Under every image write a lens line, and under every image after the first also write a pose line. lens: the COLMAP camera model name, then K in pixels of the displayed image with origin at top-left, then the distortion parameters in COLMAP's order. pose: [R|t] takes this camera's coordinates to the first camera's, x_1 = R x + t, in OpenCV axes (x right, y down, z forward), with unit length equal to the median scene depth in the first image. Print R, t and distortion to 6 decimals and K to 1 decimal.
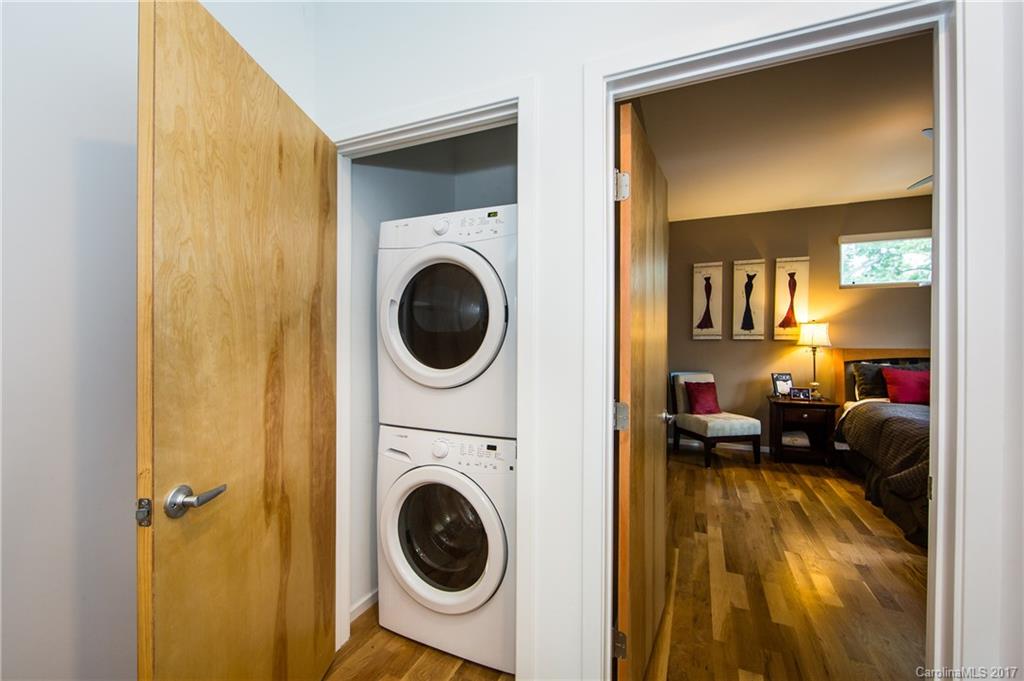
lens RADIAL K [[412.2, 0, 512.6], [0, 412.2, 342.1], [0, 0, 1]] dist [-0.001926, -0.000314]
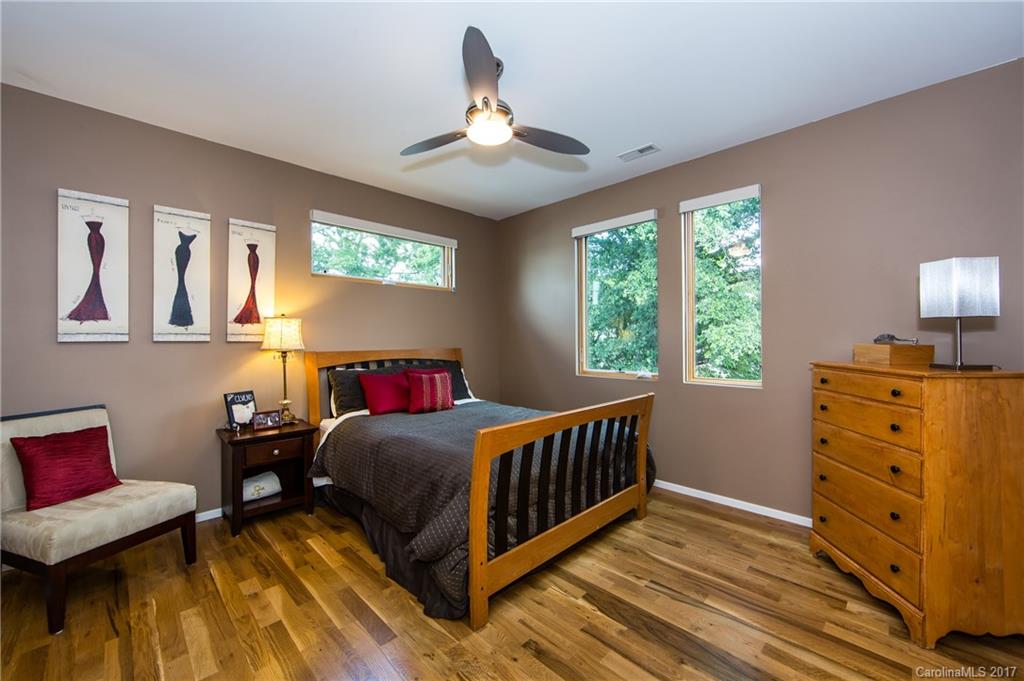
lens RADIAL K [[412.2, 0, 512.6], [0, 412.2, 342.1], [0, 0, 1]] dist [-0.001926, -0.000314]
pose [[0.371598, -0.005923, 0.928375, 0.207517], [0.010861, 0.999939, 0.002033, -0.001447], [-0.928330, 0.009328, 0.371640, 0.354852]]
